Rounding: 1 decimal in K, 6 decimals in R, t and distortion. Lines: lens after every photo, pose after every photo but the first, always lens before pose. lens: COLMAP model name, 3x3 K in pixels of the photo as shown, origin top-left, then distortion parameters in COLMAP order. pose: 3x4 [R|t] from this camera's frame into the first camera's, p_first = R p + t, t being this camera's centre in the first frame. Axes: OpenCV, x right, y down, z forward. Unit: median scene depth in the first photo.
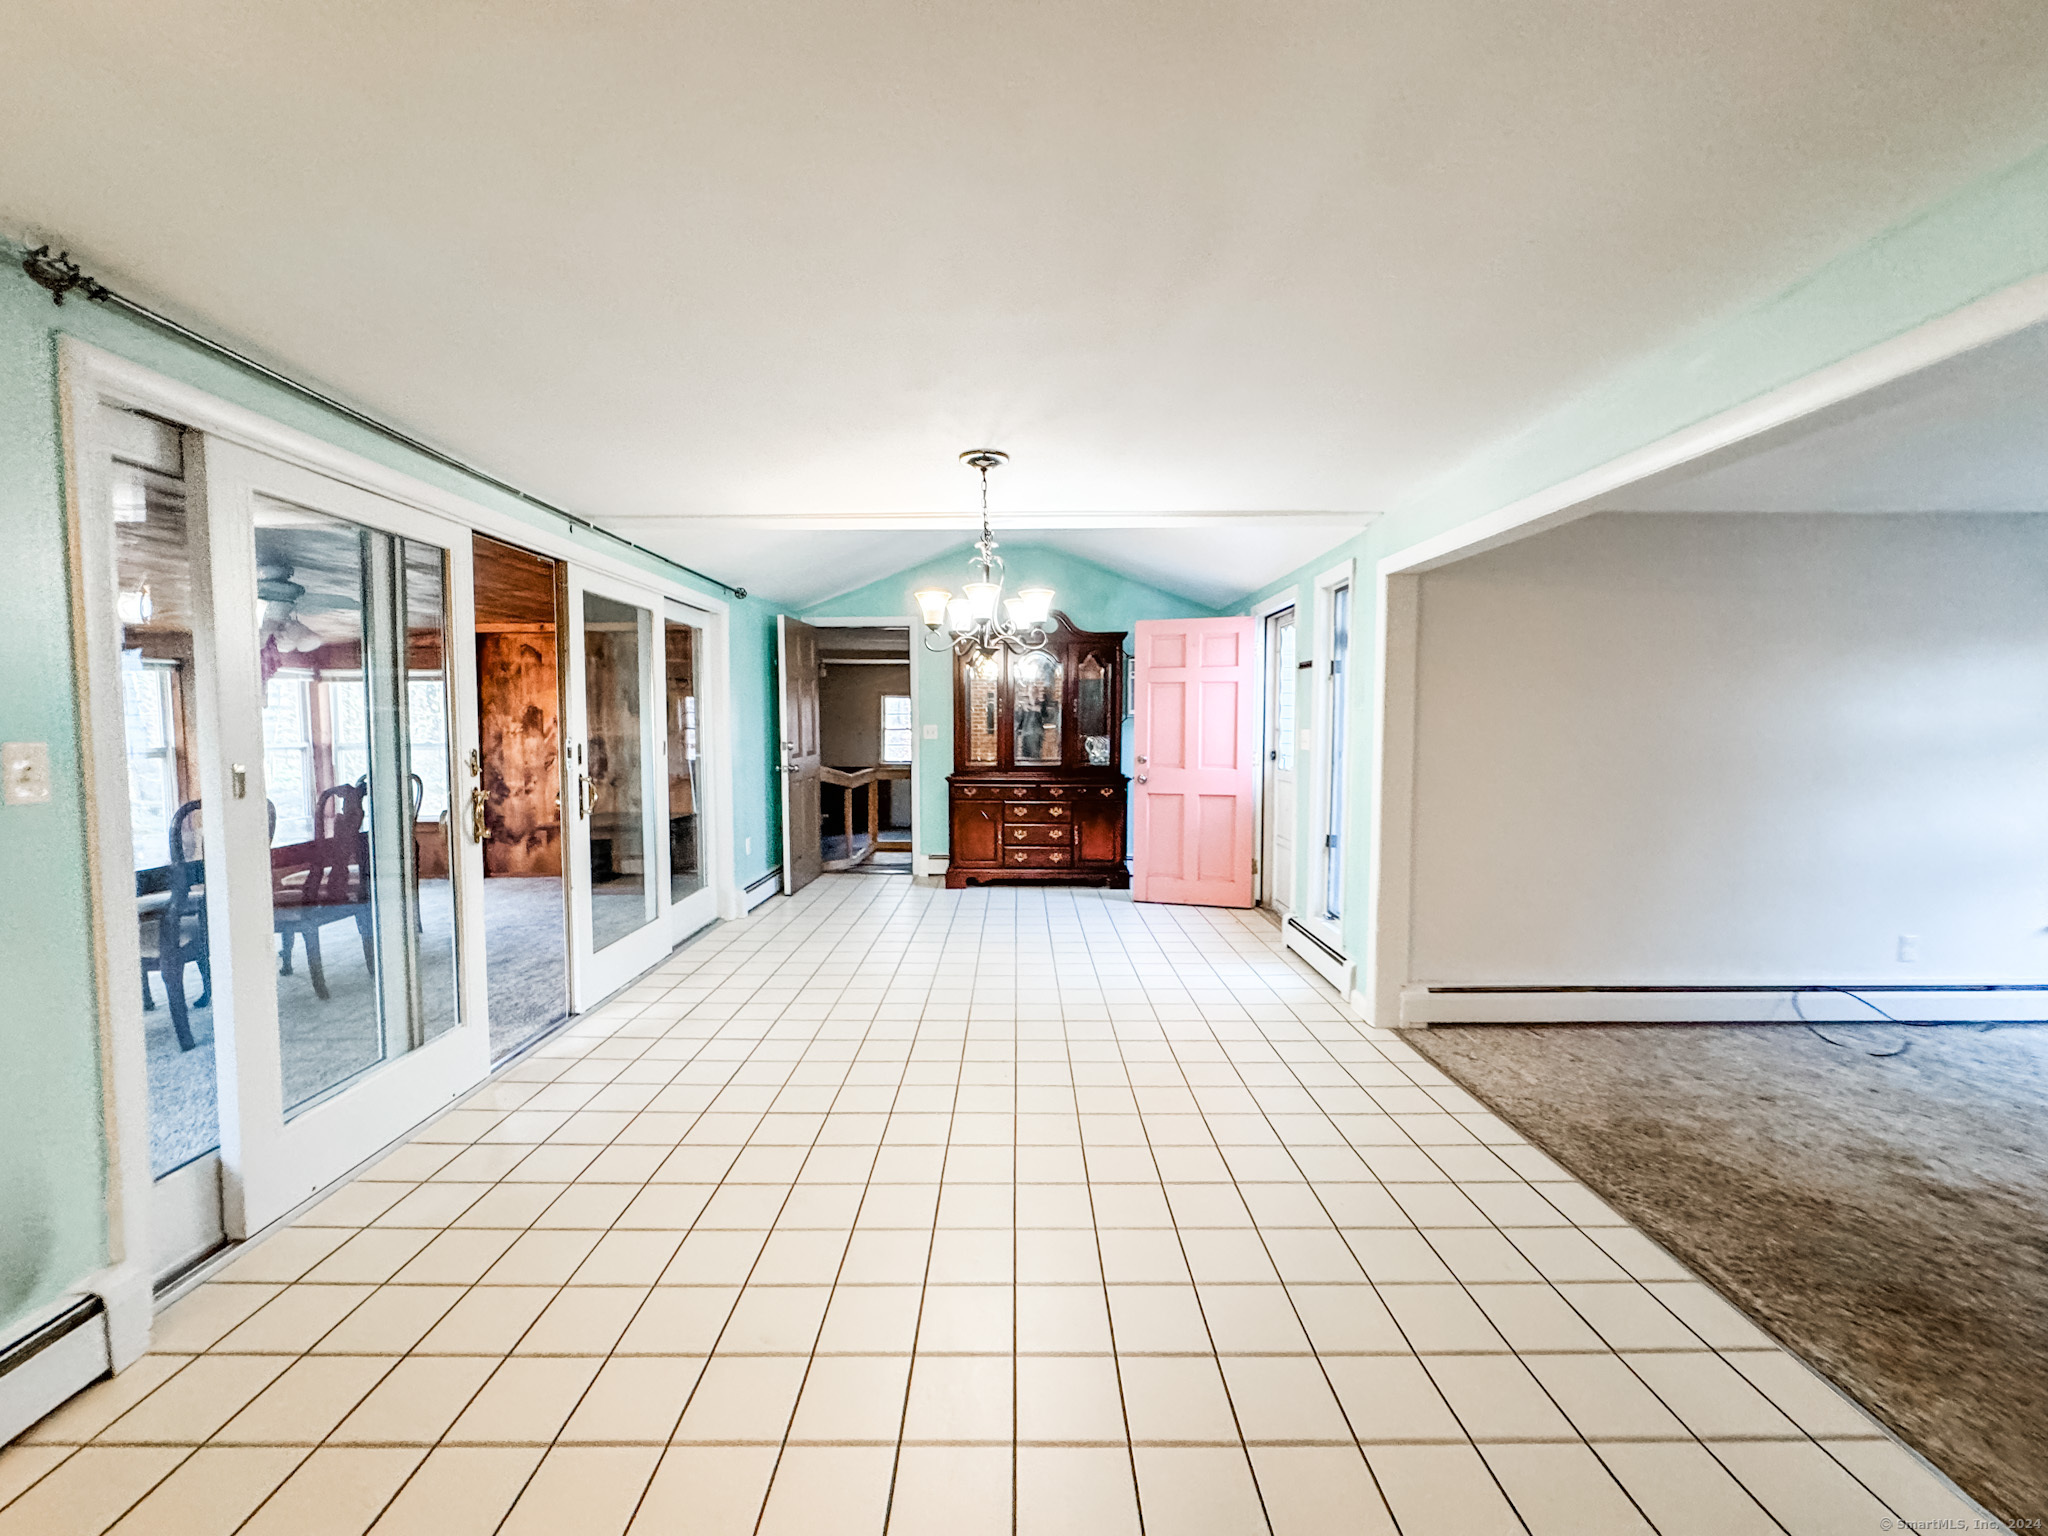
lens RADIAL K [[818.7, 0, 1018.1], [0, 818.7, 770.5], [0, 0, 1]] dist [0.000585, 0.000126]
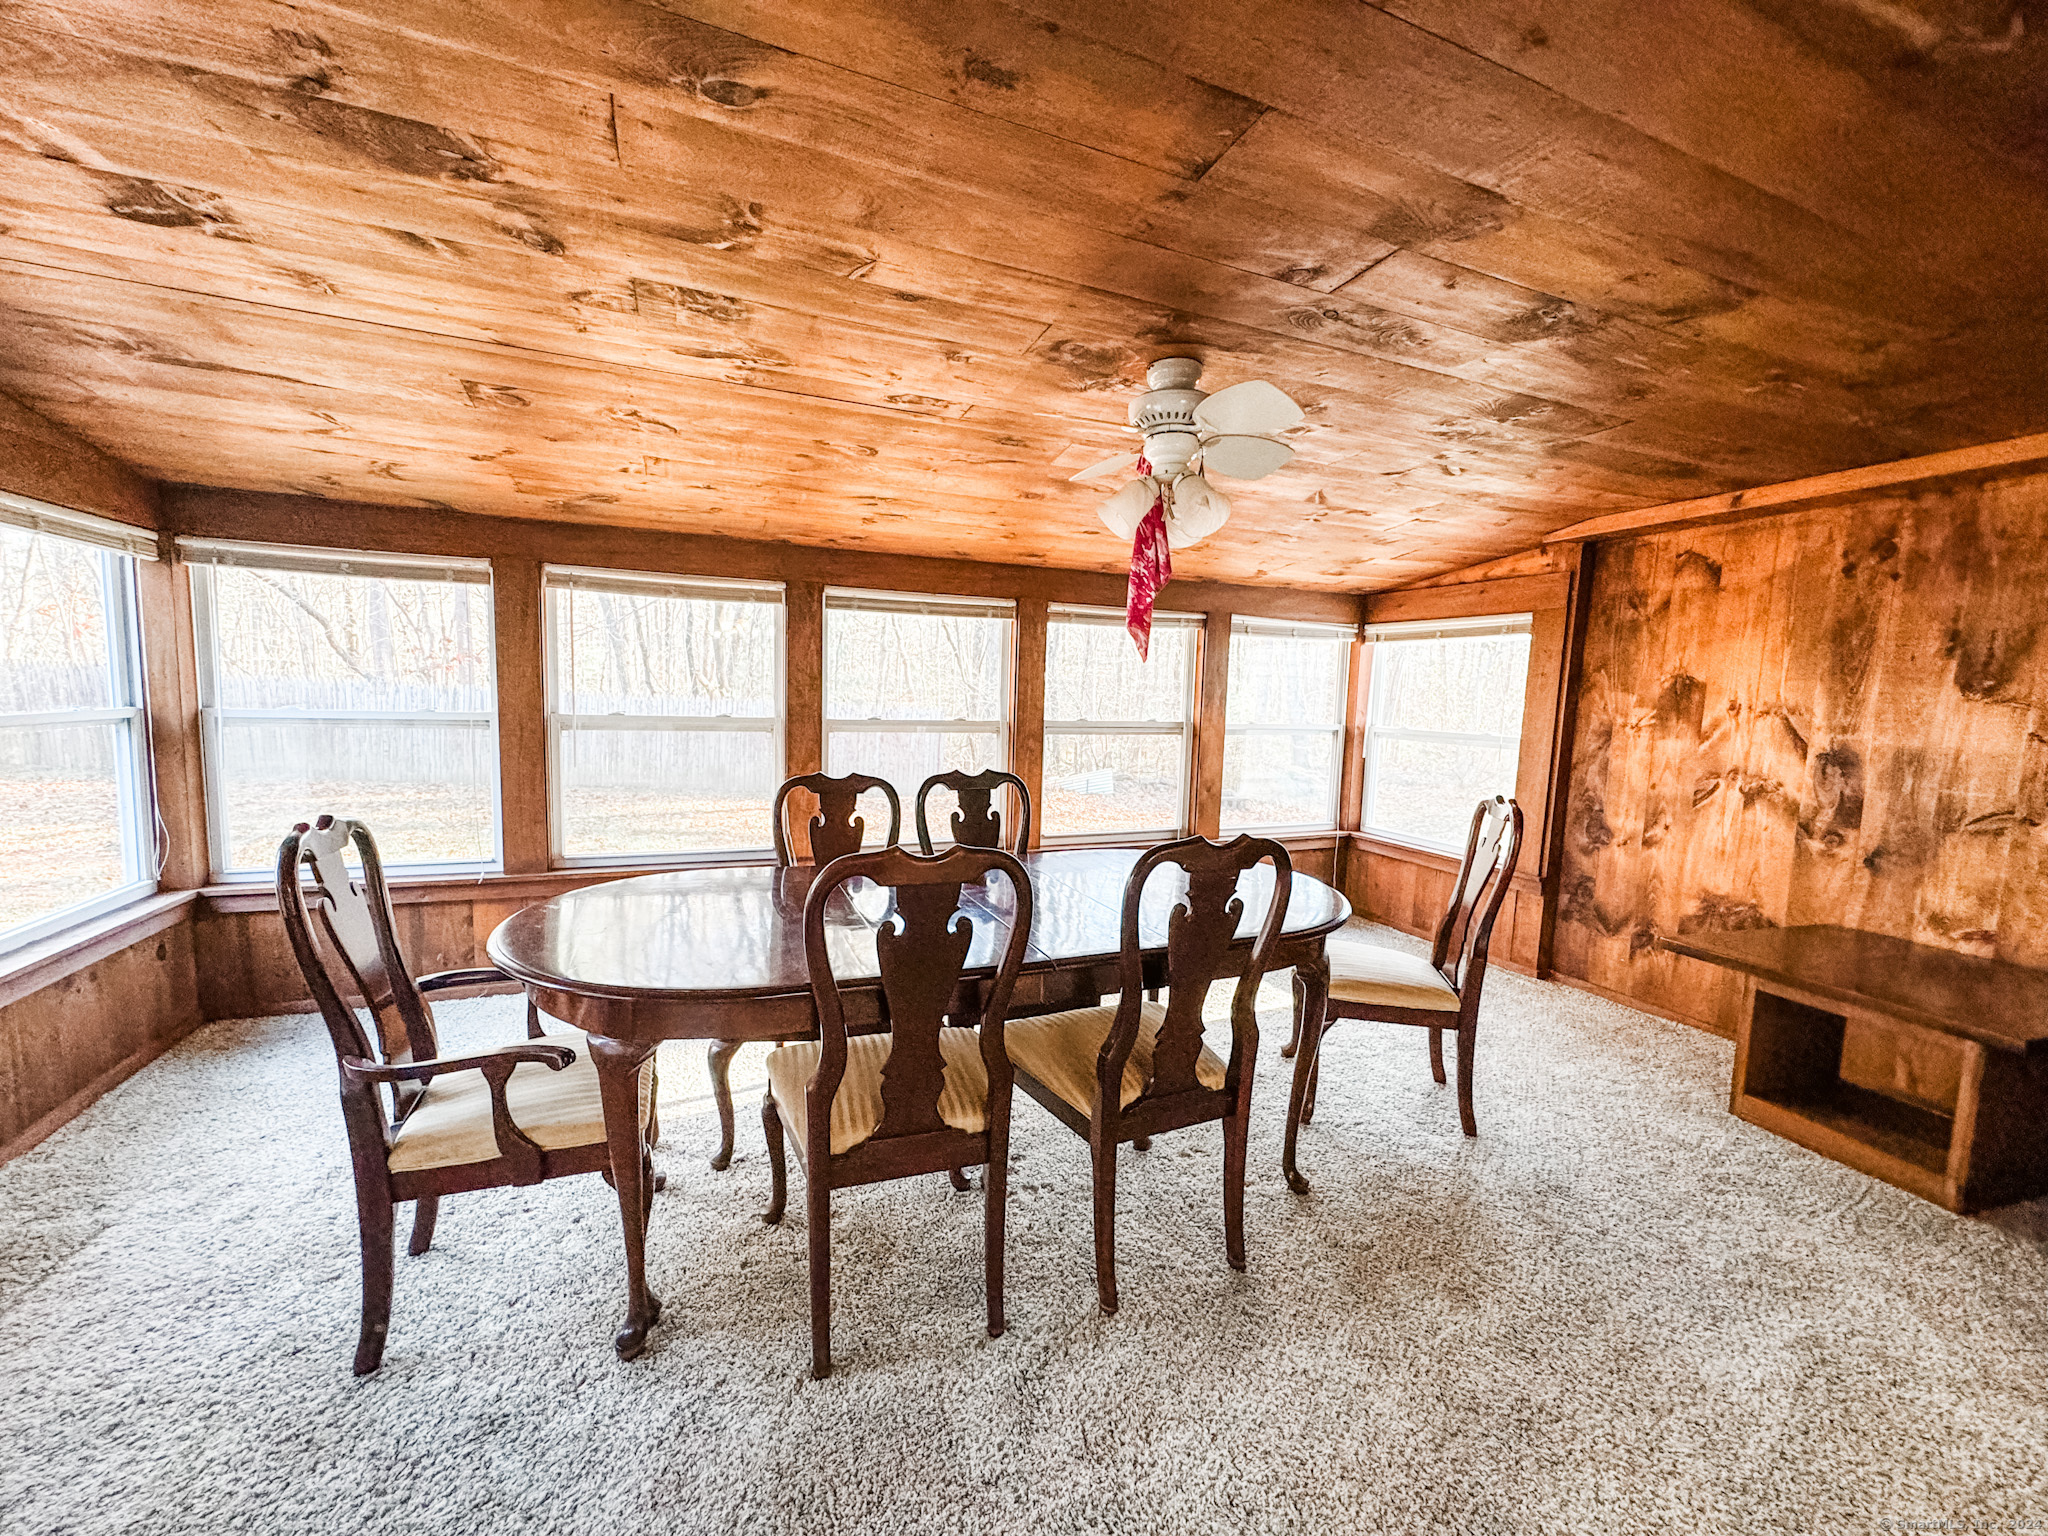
lens RADIAL K [[818.7, 0, 1018.1], [0, 818.7, 770.5], [0, 0, 1]] dist [0.000585, 0.000126]
pose [[0.365696, 0.104375, -0.924863, -0.274486], [-0.090399, 0.992977, 0.076317, -0.022464], [0.926334, 0.055698, 0.372564, 0.442412]]
